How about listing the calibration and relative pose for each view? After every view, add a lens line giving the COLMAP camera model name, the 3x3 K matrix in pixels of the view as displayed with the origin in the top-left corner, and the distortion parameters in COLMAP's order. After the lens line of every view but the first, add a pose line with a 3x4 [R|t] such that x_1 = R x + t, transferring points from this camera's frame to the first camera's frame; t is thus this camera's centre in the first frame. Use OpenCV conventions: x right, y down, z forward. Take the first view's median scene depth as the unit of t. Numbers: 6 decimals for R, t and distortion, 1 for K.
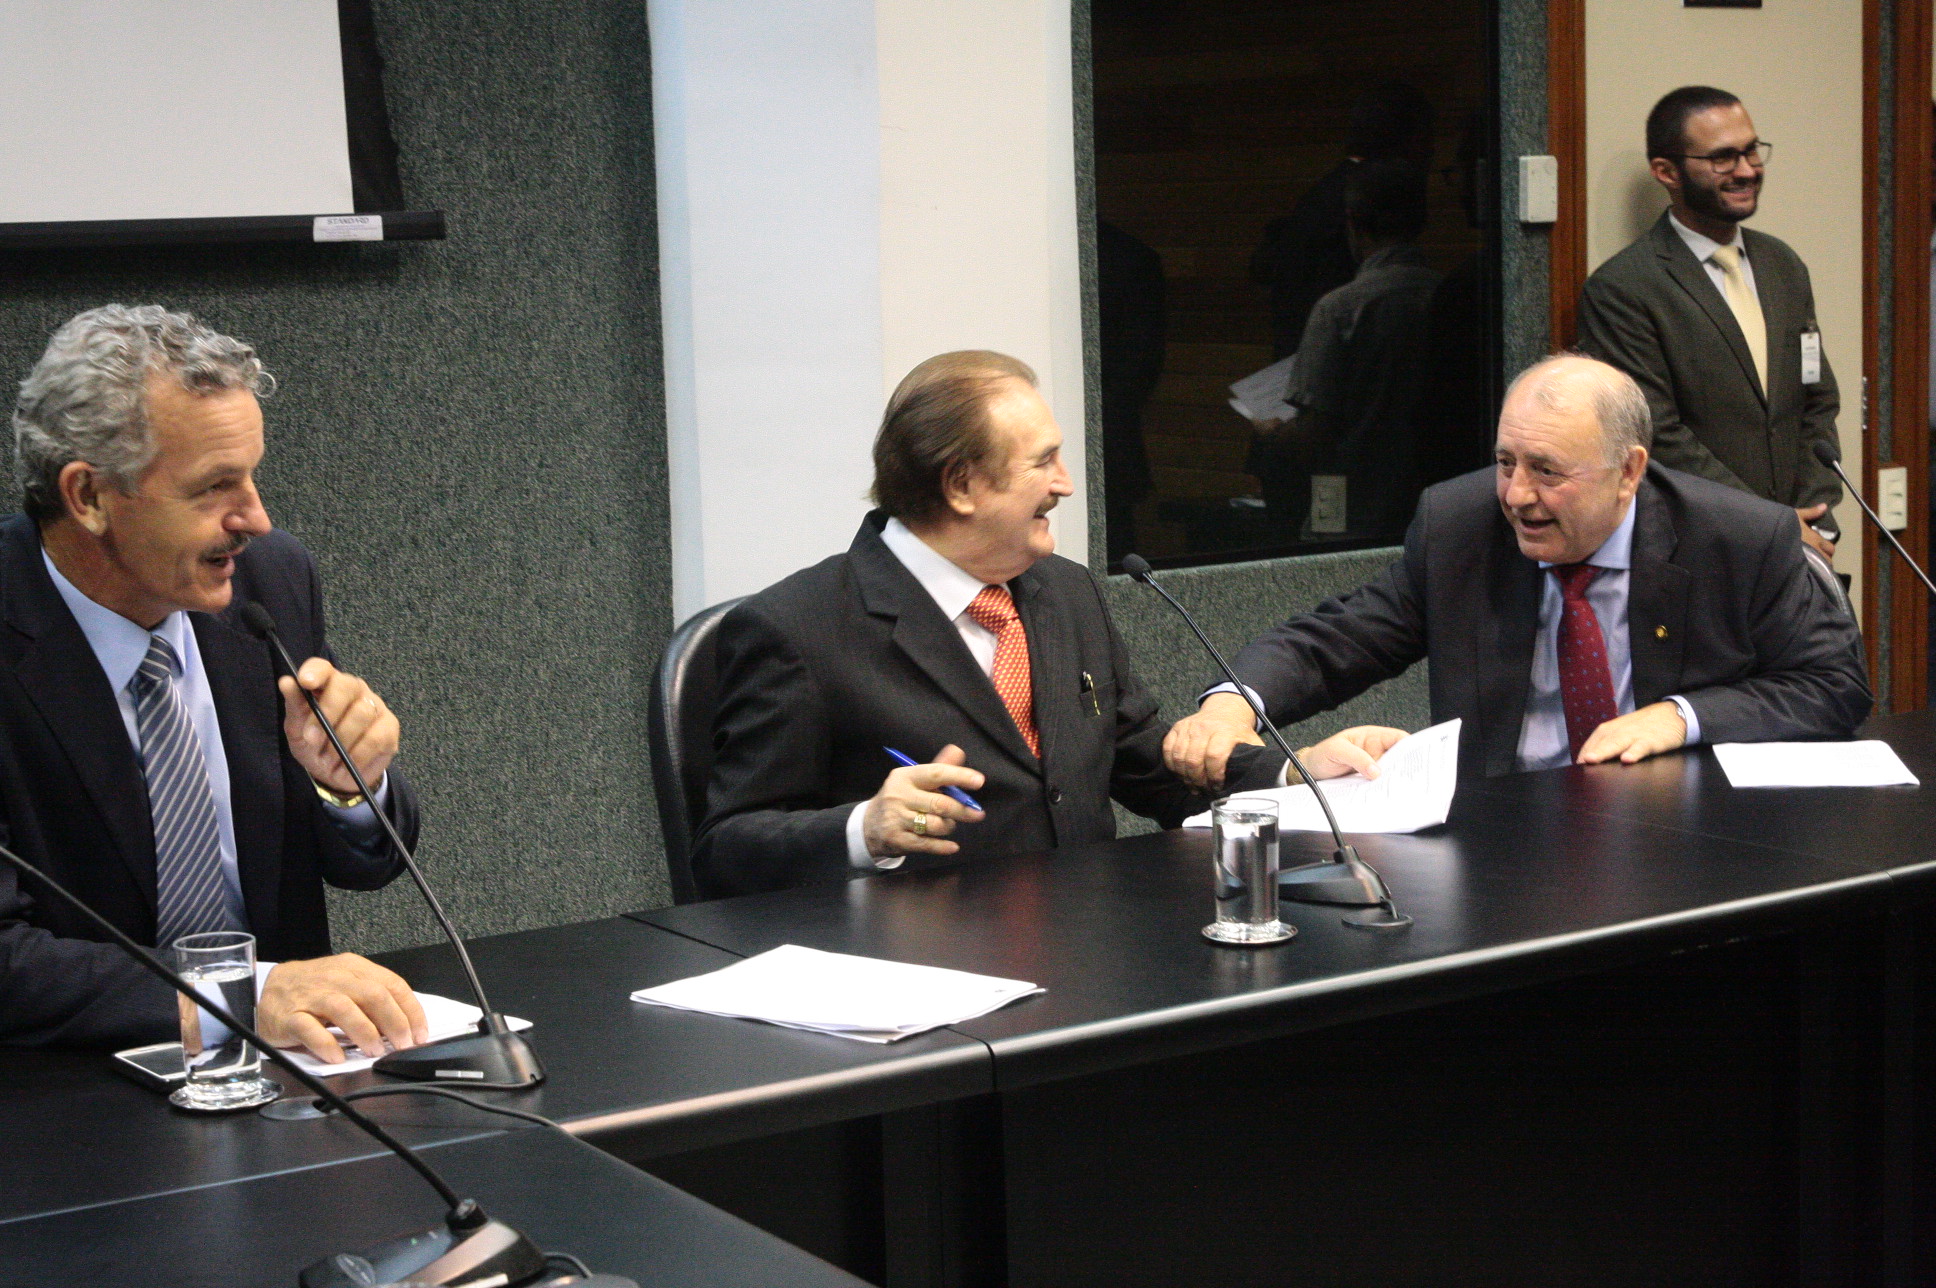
lens RADIAL K [[3310.2, 0, 968.0], [0, 3310.2, 644.0], [0, 0, 1]] dist [0.008779, 0.137654]
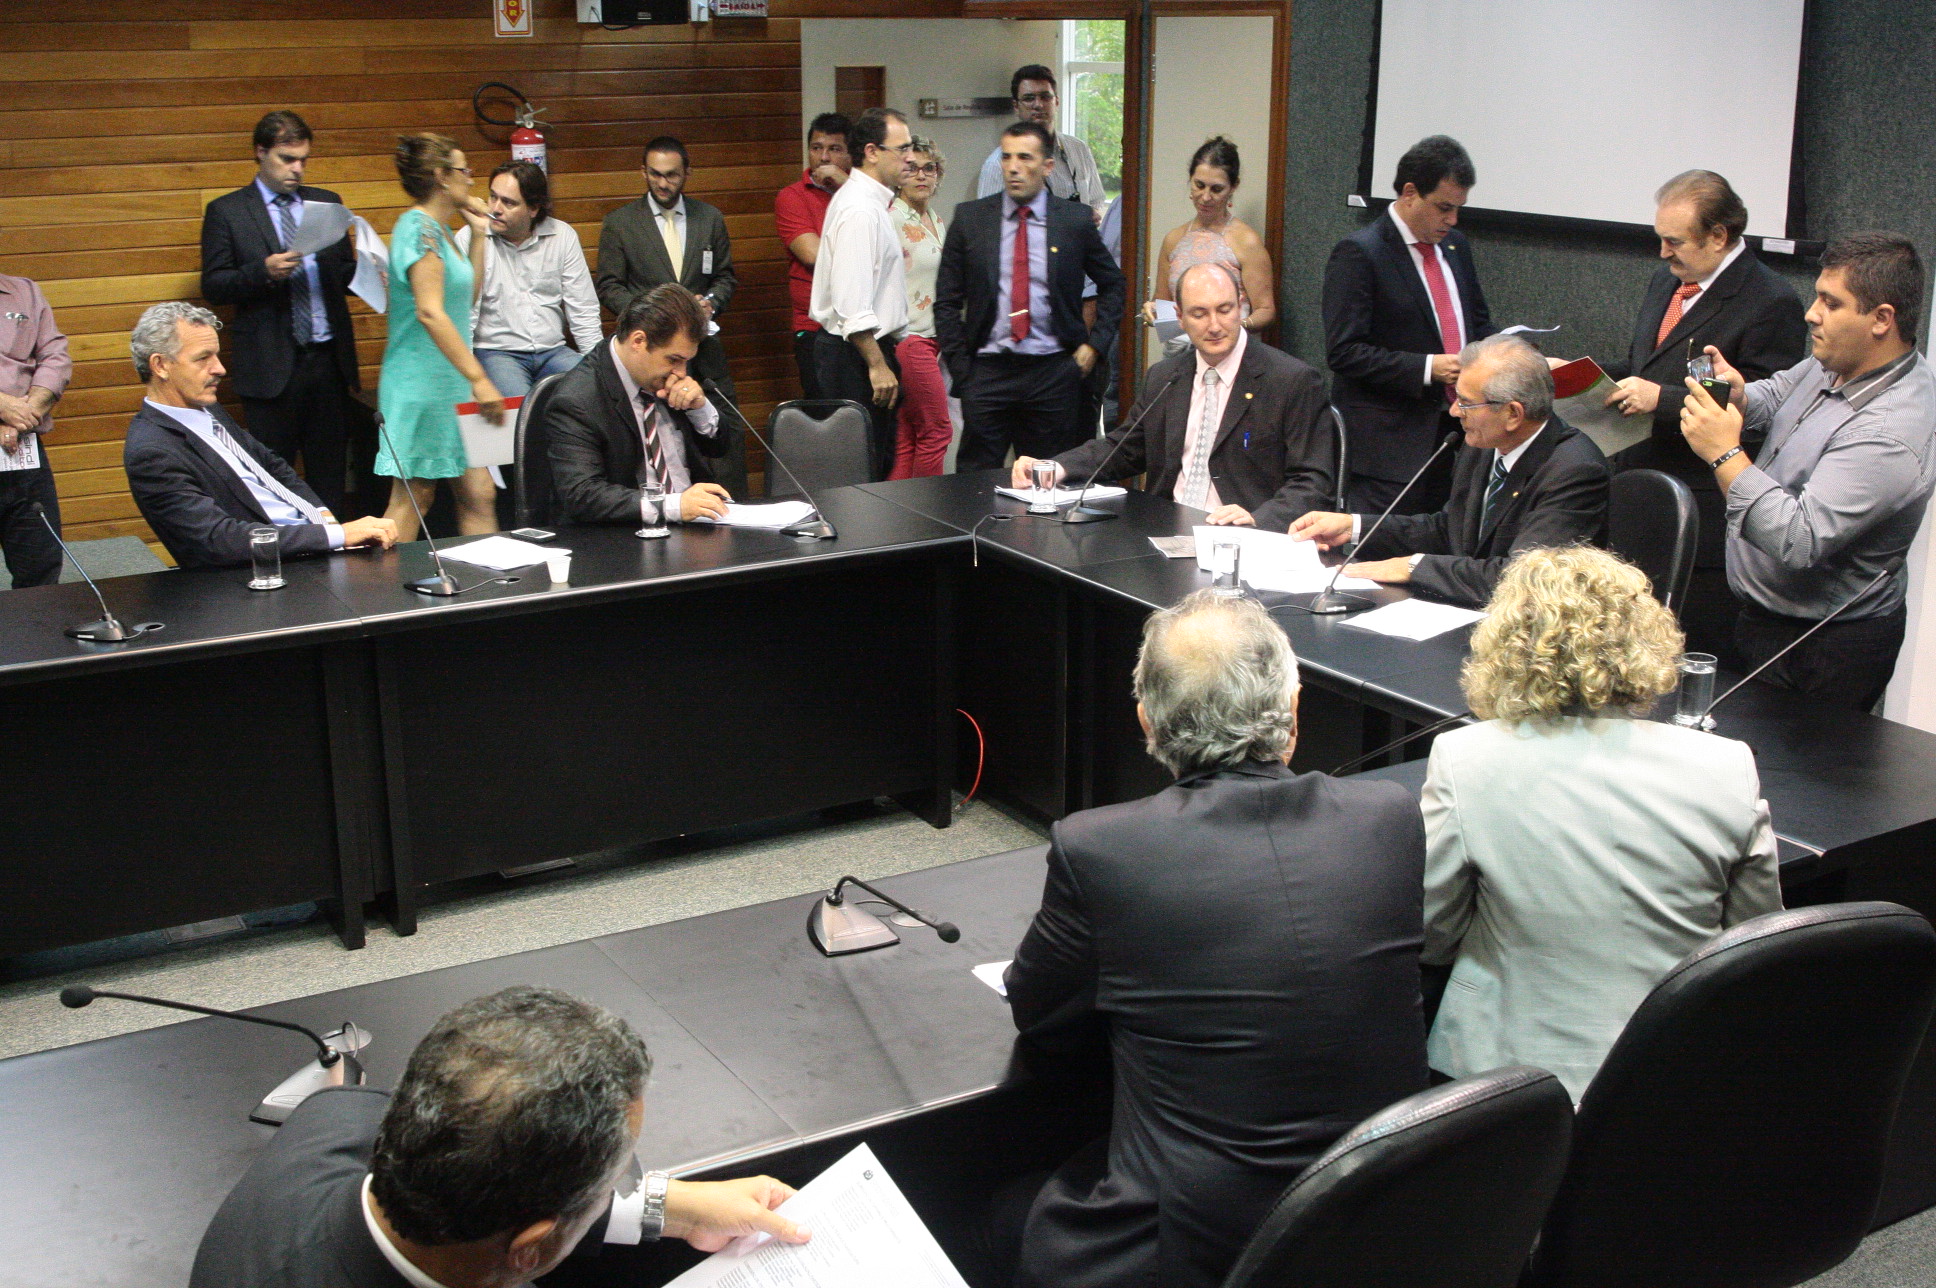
lens RADIAL K [[2161.8, 0, 968.0], [0, 2161.8, 644.0], [0, 0, 1]] dist [-0.086347, 0.058602]
pose [[-0.037033, 0.307521, -0.950820, 1.049733], [-0.121519, 0.943026, 0.309733, -0.226669], [0.991898, 0.127013, 0.002446, 0.540541]]
